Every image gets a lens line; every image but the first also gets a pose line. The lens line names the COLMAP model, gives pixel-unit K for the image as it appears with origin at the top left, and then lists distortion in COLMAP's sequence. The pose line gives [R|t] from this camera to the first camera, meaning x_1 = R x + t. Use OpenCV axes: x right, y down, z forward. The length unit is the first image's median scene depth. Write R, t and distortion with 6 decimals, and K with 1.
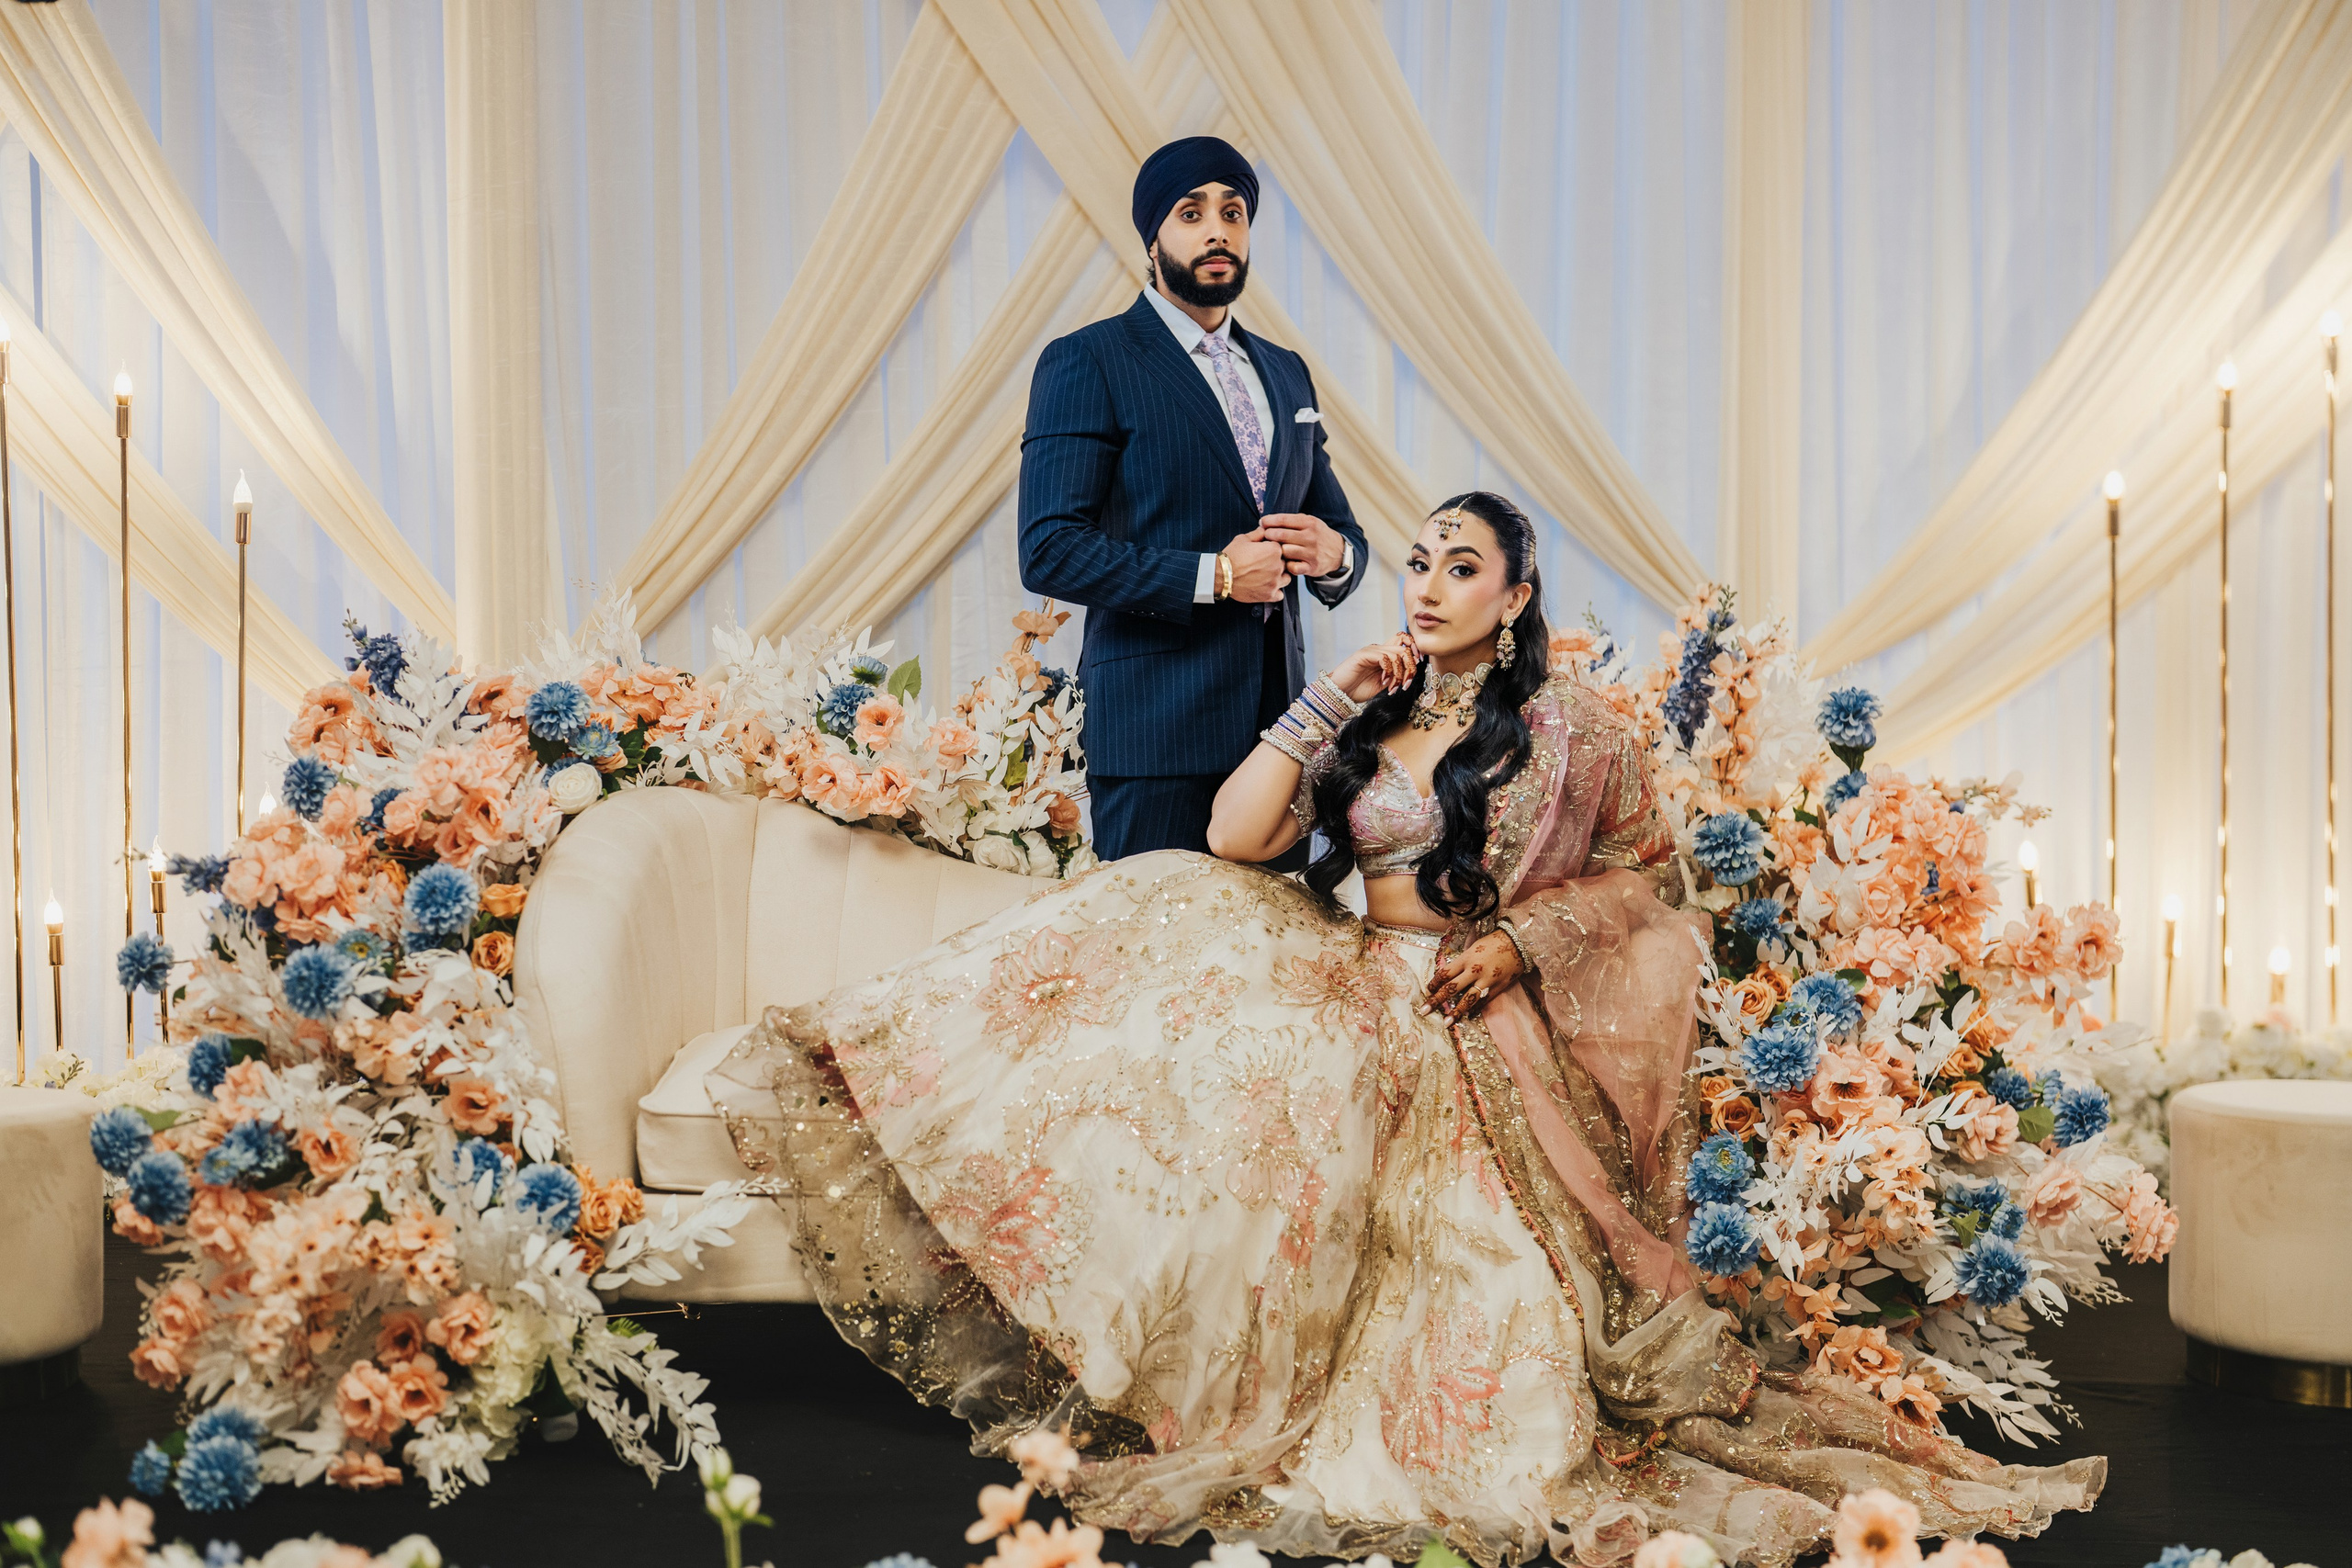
lens RADIAL K [[3310.3, 0, 1176.0], [0, 3310.3, 784.0], [0, 0, 1]] dist [-0.200869, 1.386228]
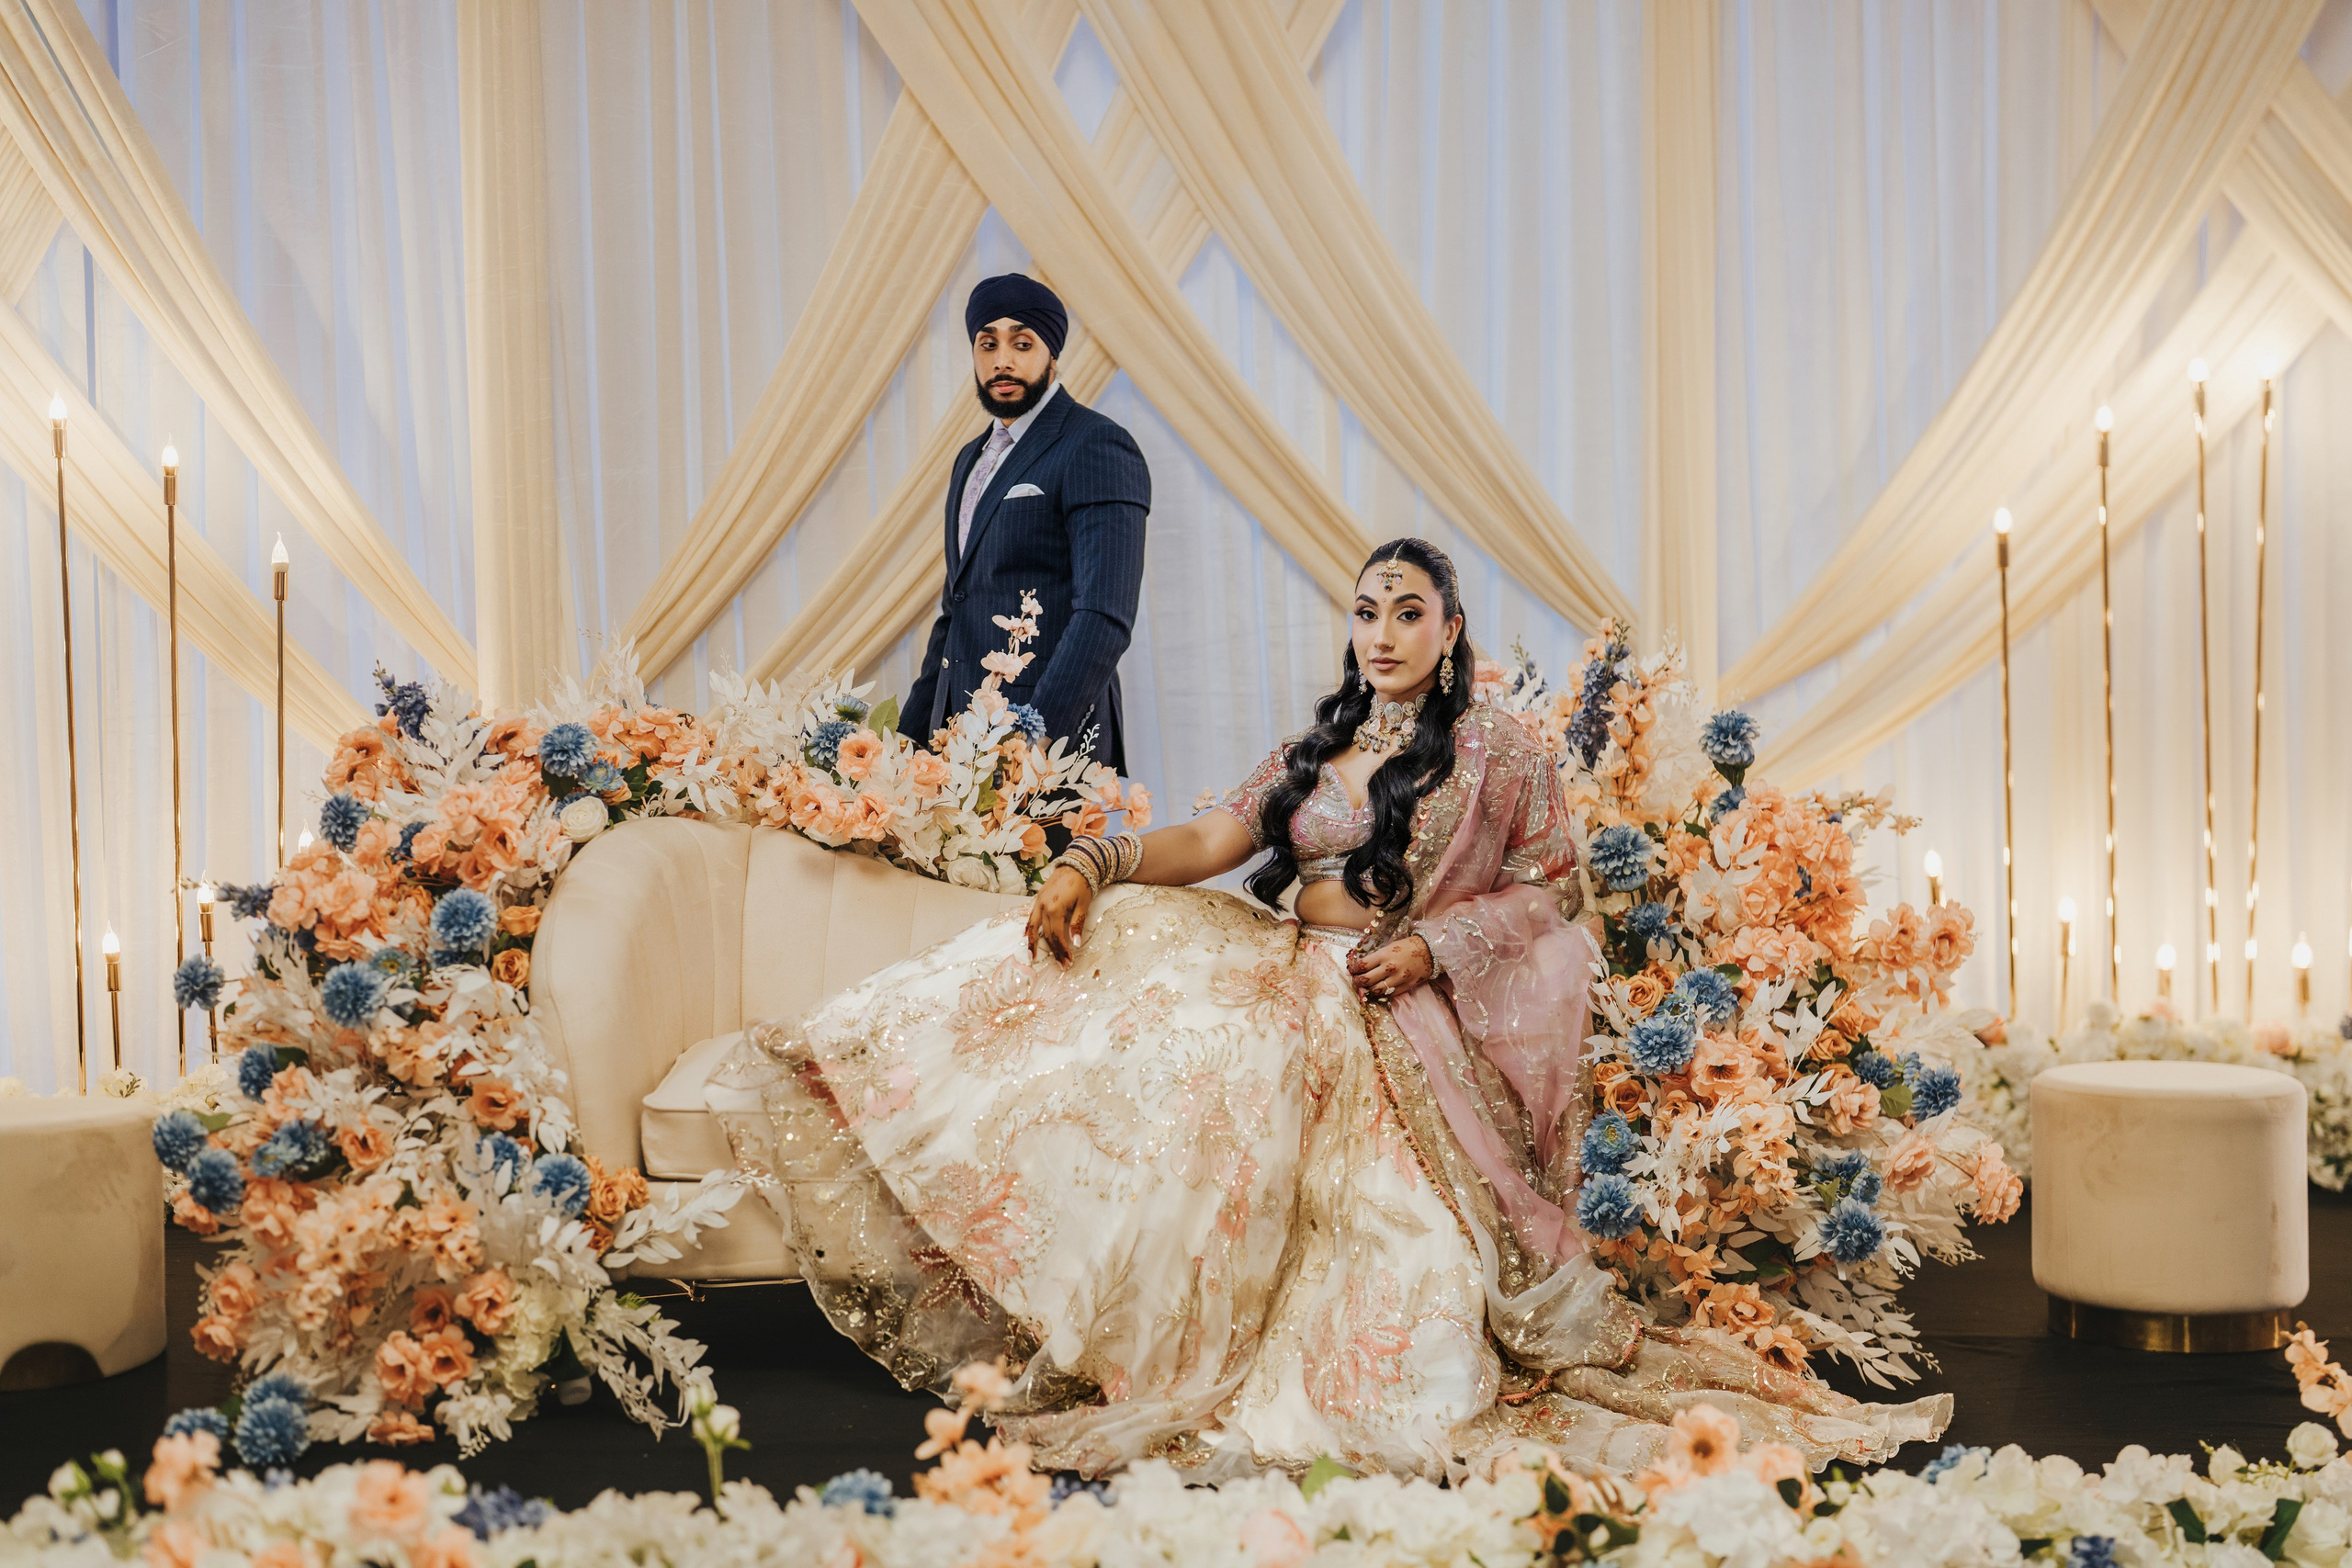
lens RADIAL K [[3255.1, 0, 1176.0], [0, 3255.1, 784.0], [0, 0, 1]] dist [-0.204687, 1.419475]
pose [[0.999873, -0.014721, -0.006105, 0.025492], [0.014663, 0.999848, -0.009405, 0.002826], [0.006243, 0.009314, 0.999937, -0.094888]]
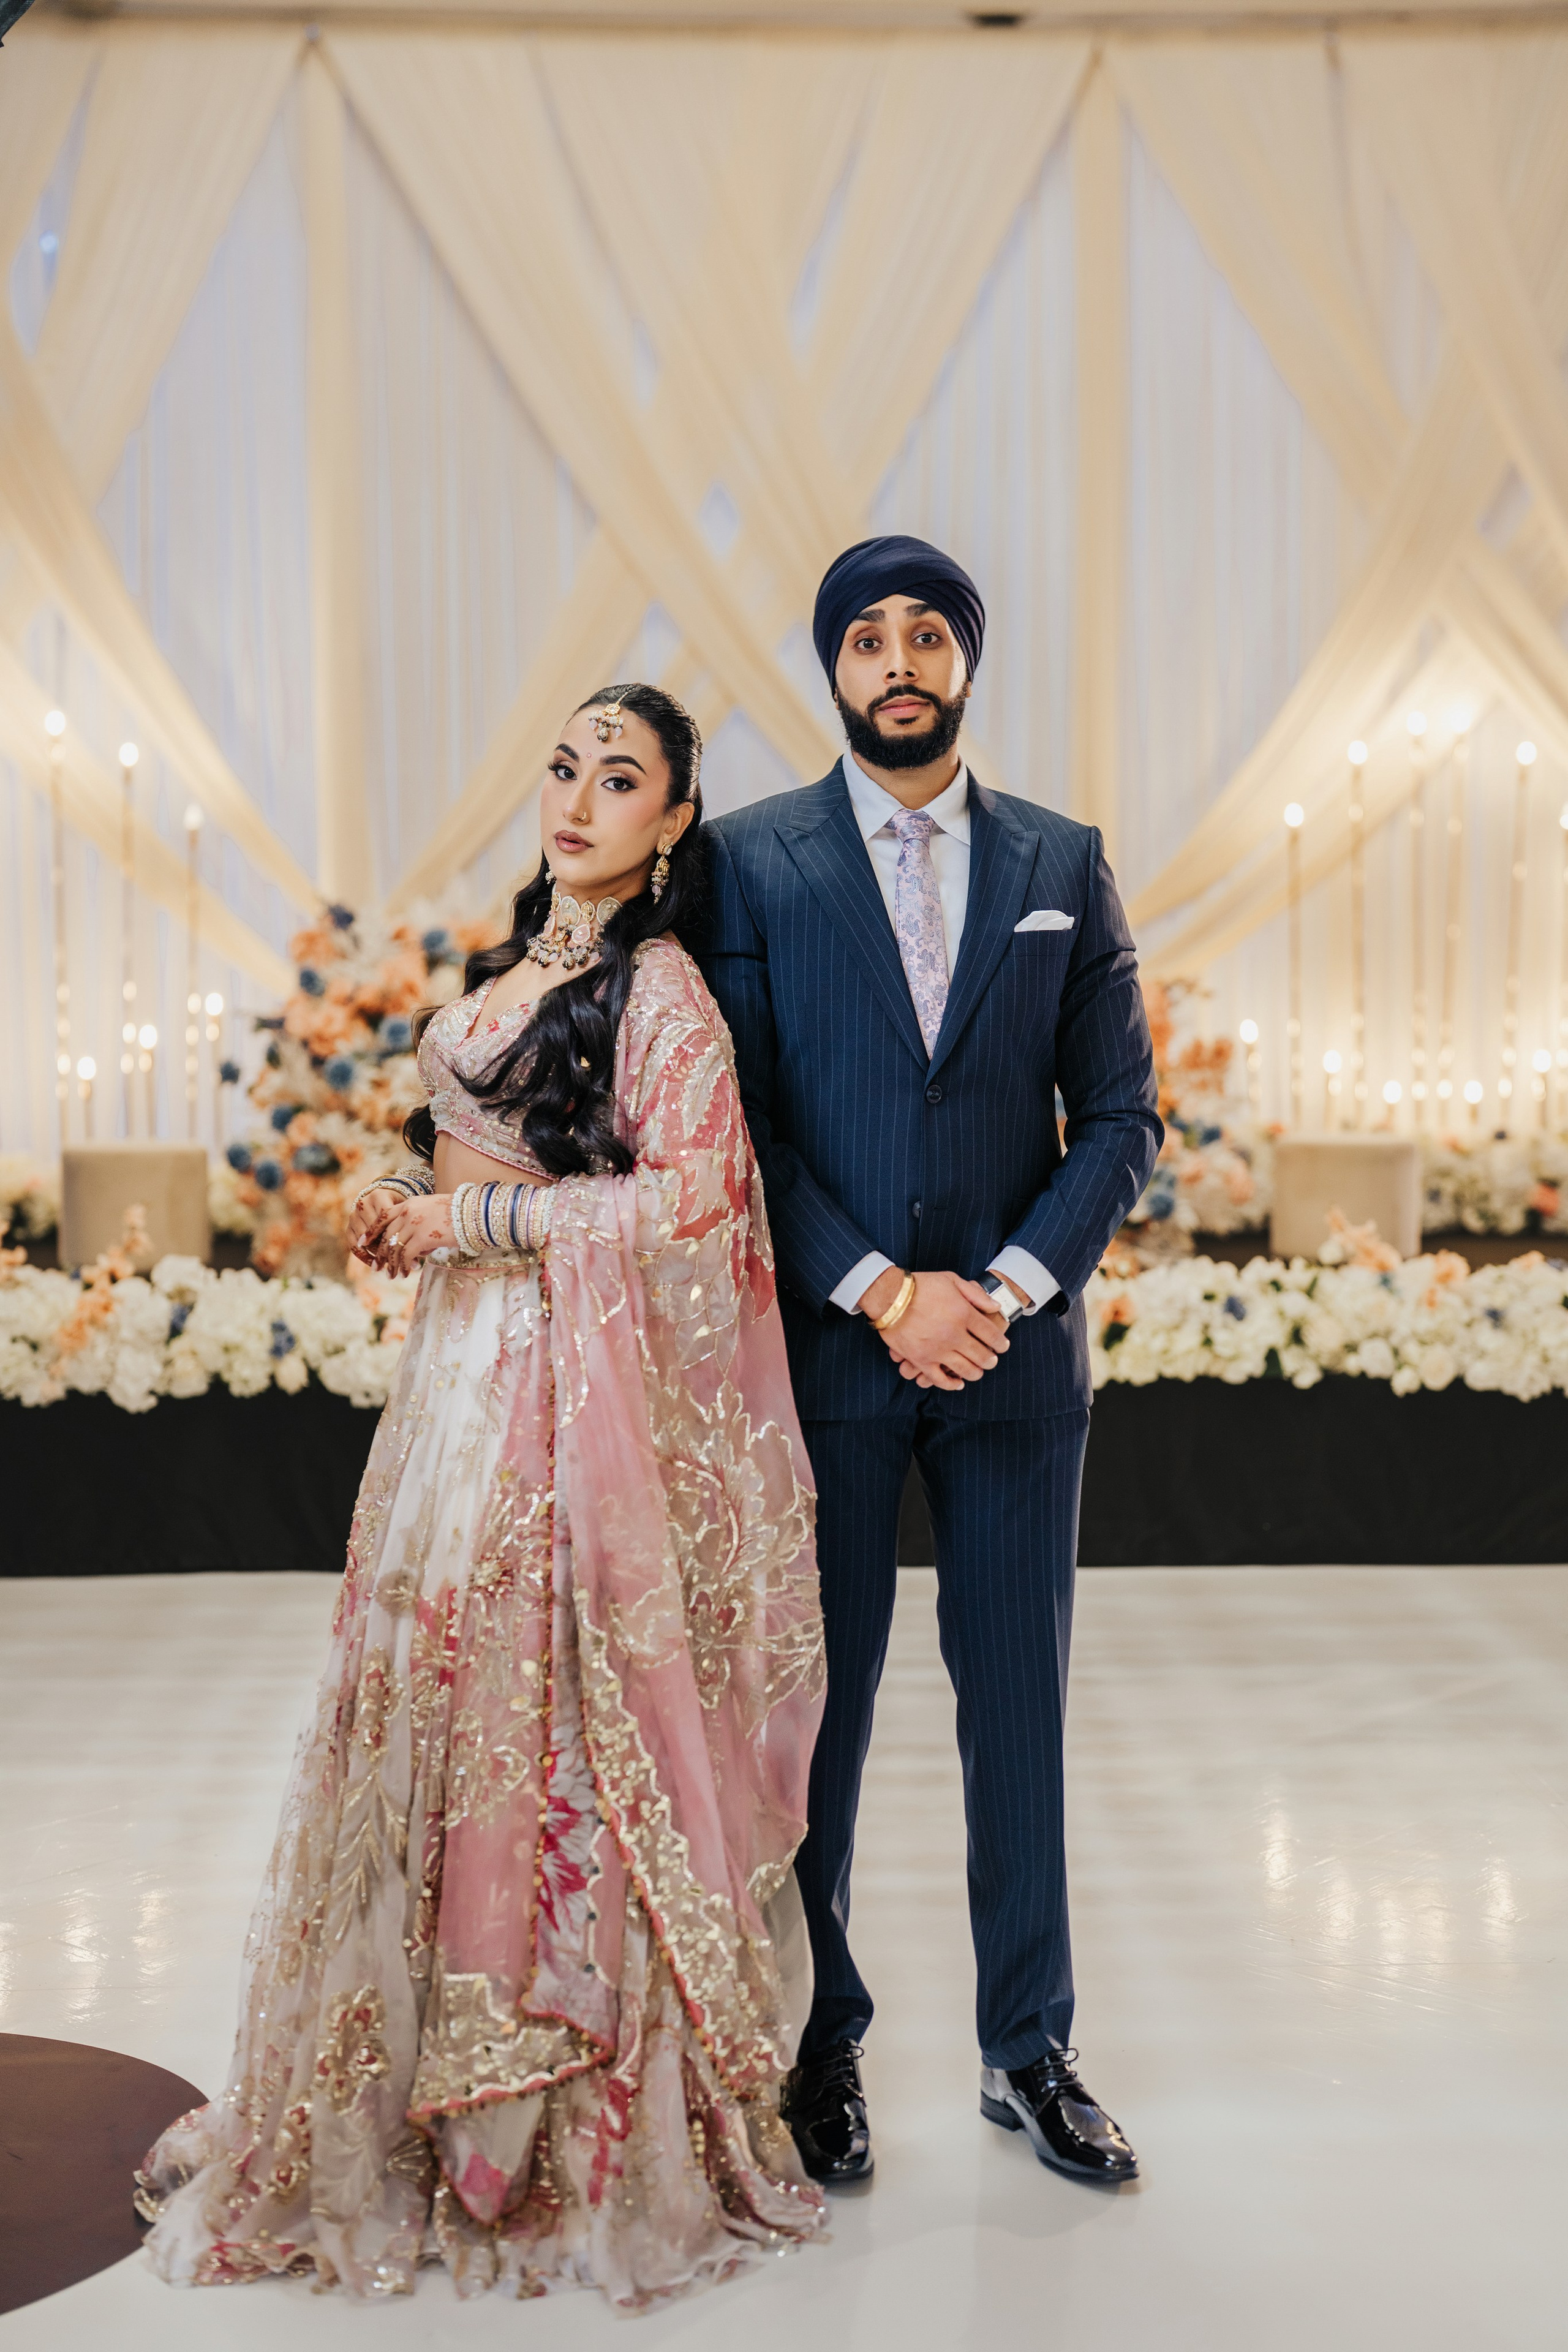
lens RADIAL K [[3255.4, 0, 813.6], [0, 3255.4, 1099.4], [0, 0, 1]] dist [-0.204687, 1.419475]
pose [[0.999069, -0.002962, 0.043047, -0.056542], [0.002420, 0.999917, 0.012639, 0.050883], [-0.043081, -0.012523, 0.998993, -0.978460]]
